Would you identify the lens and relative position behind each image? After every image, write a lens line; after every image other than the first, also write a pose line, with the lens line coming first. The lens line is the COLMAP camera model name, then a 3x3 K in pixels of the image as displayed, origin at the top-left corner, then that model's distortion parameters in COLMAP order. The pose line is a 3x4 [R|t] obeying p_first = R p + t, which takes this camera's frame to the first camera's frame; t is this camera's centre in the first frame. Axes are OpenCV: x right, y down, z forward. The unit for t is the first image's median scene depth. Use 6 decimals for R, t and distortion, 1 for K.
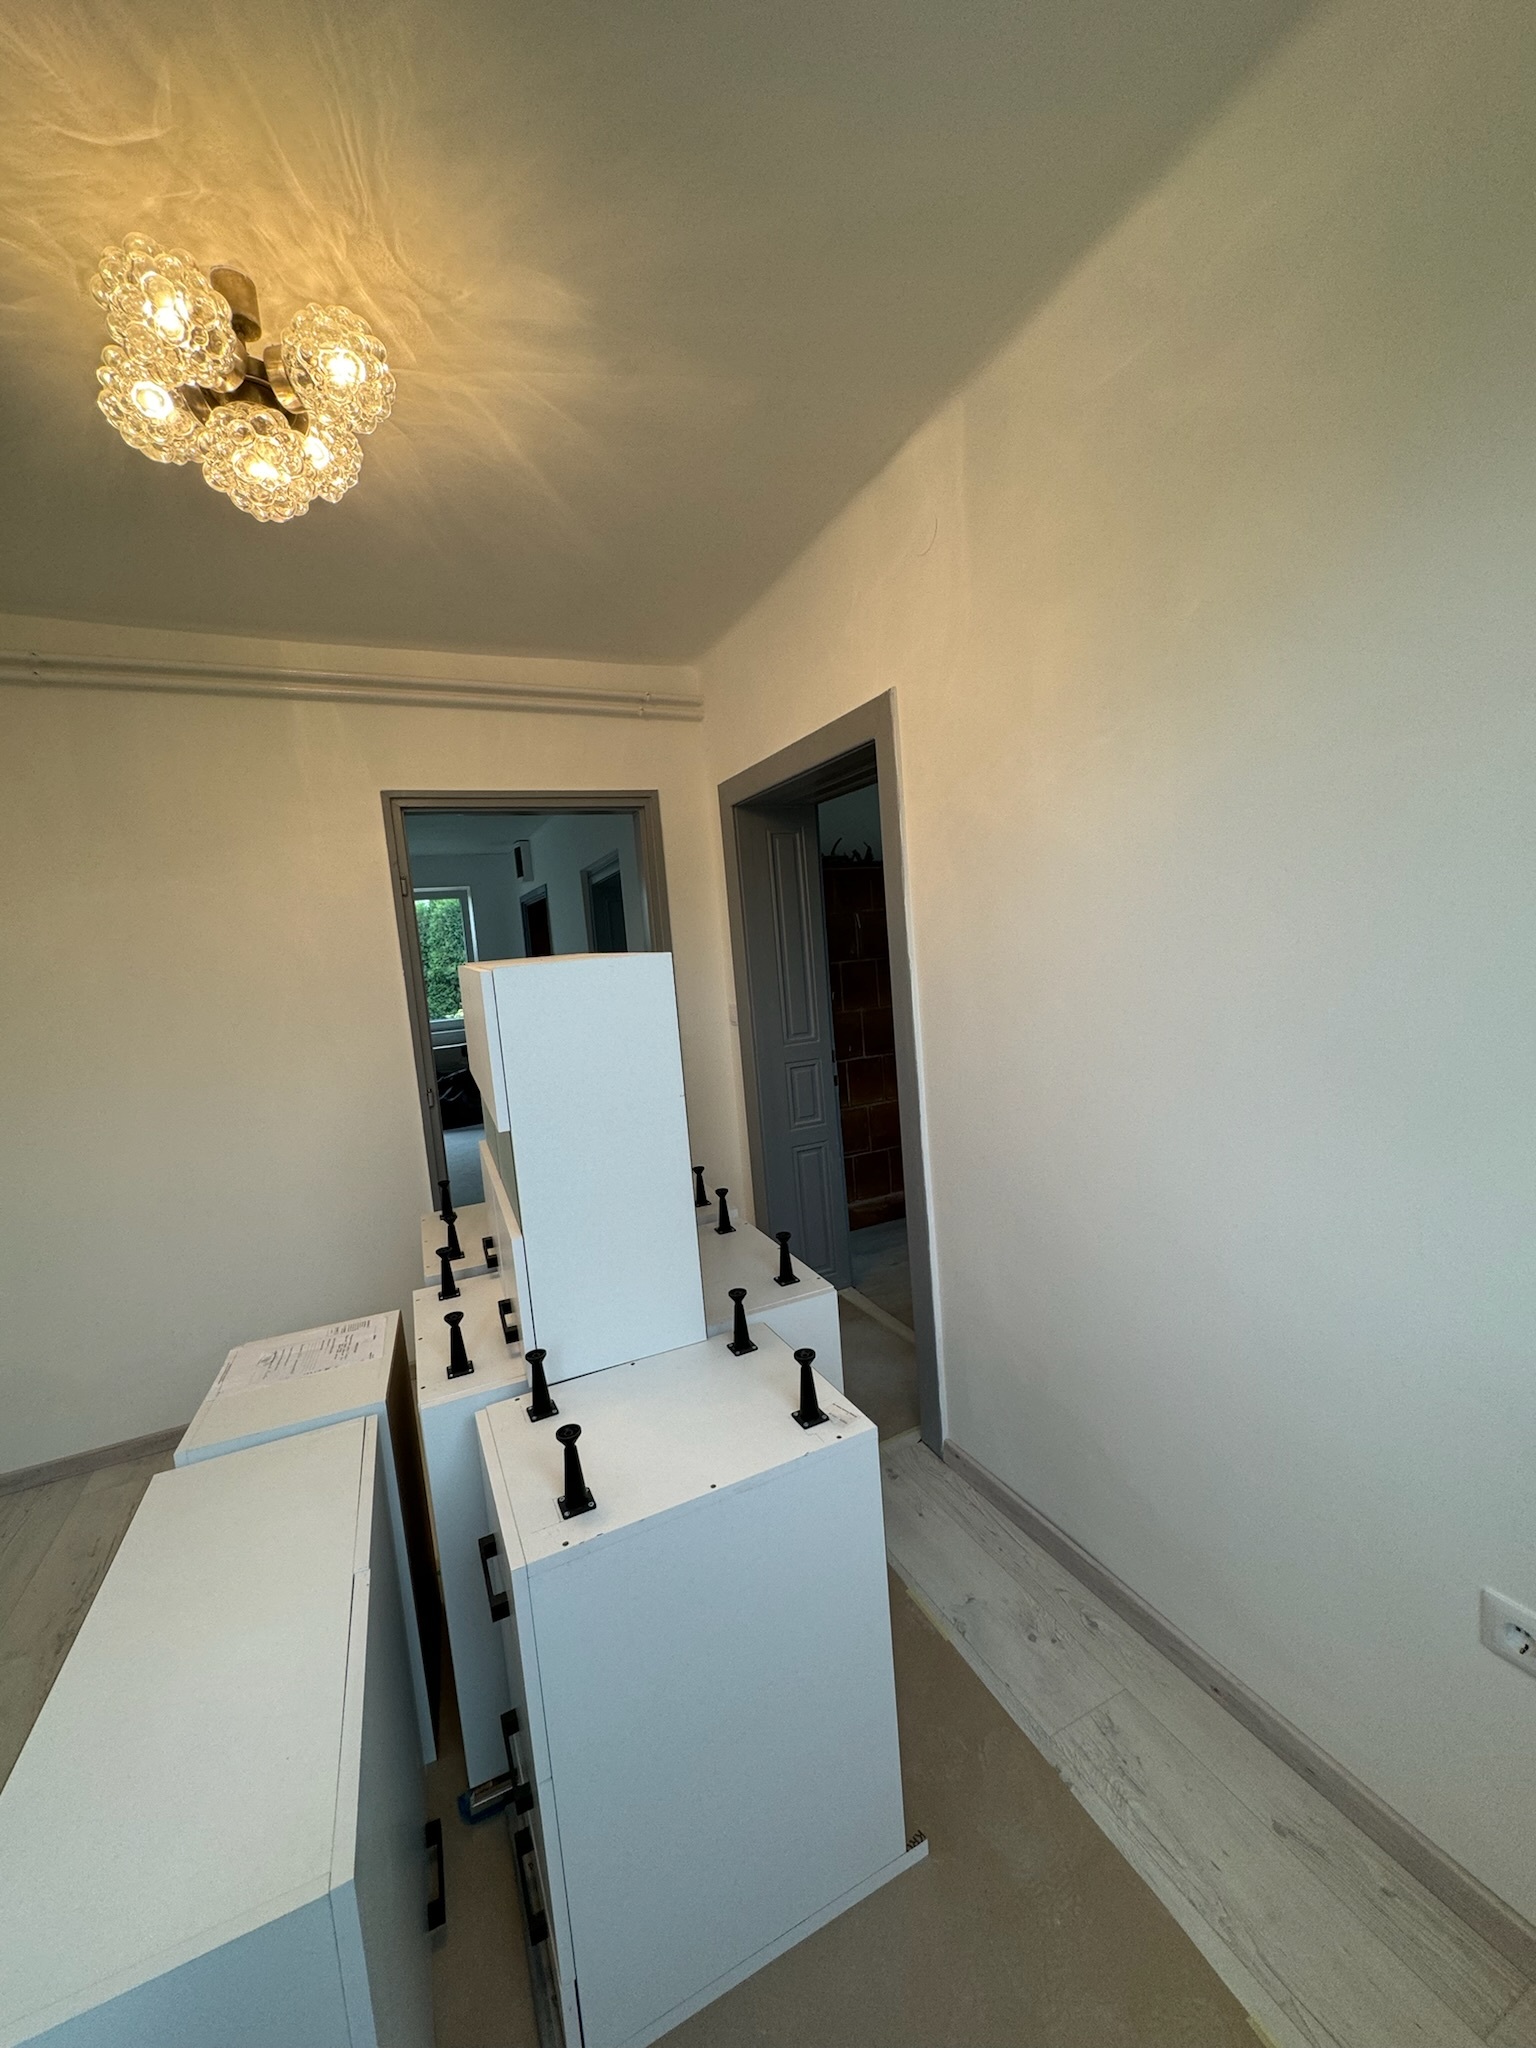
lens RADIAL K [[813.0, 0, 767.6], [0, 813.0, 1018.9], [0, 0, 1]] dist [0.001716, 0.000224]
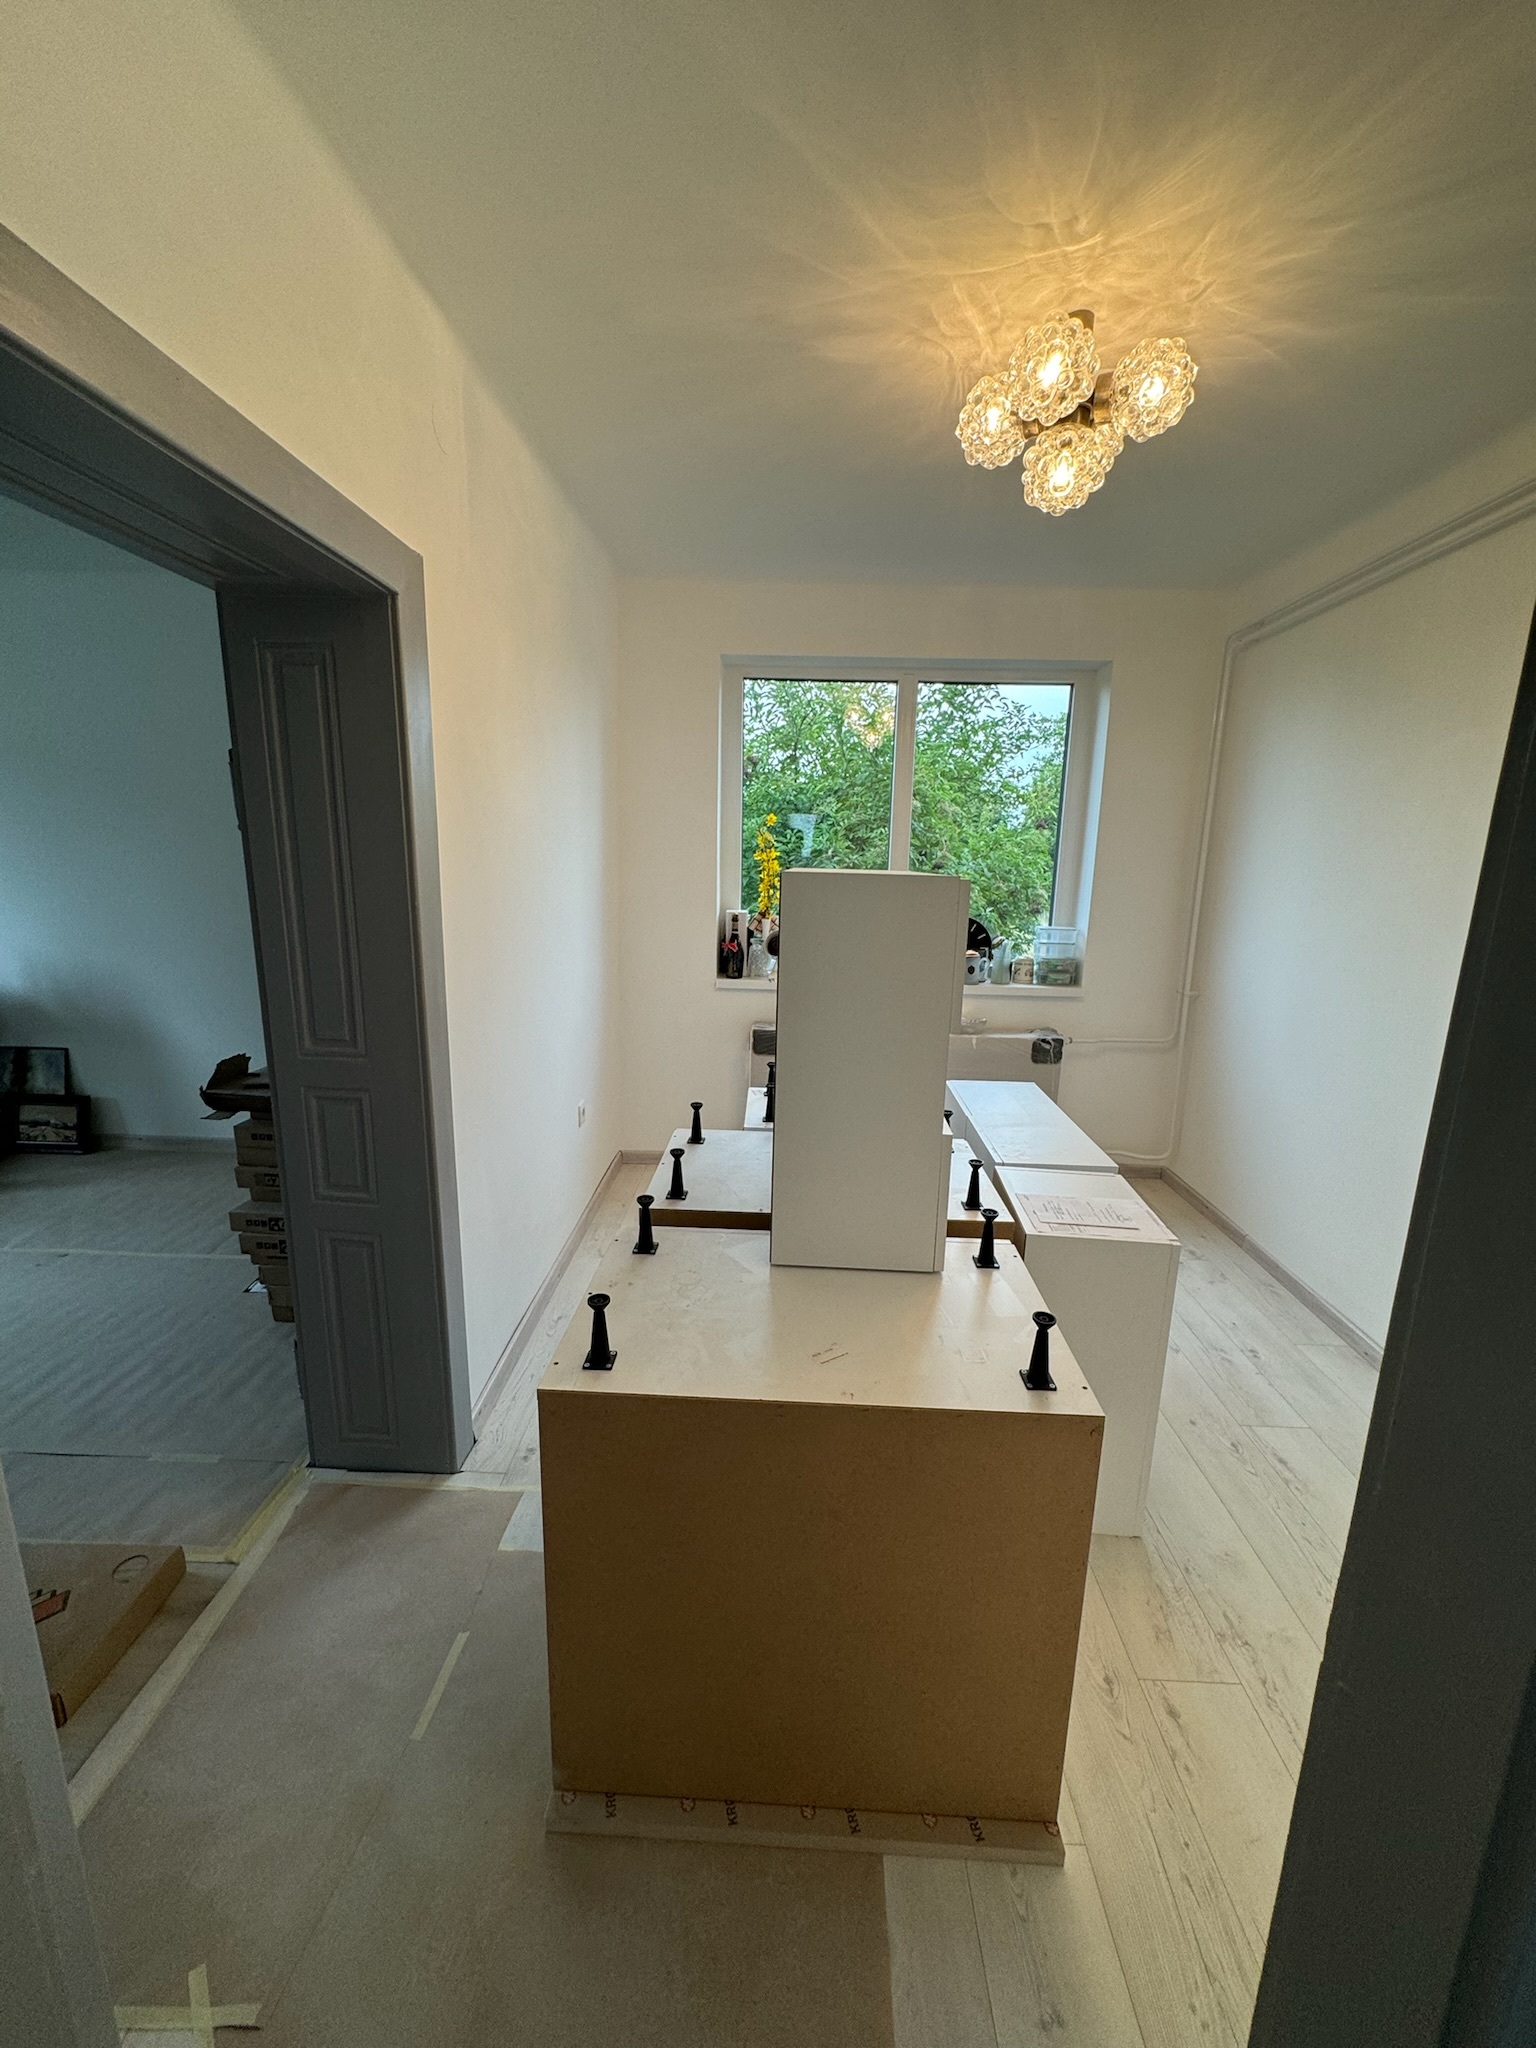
lens RADIAL K [[813.0, 0, 767.6], [0, 813.0, 1018.9], [0, 0, 1]] dist [0.001716, 0.000224]
pose [[-0.889987, -0.032040, 0.454859, -0.792411], [0.095260, 0.962454, 0.254182, -0.205575], [-0.445925, 0.269548, -0.853519, 2.457905]]
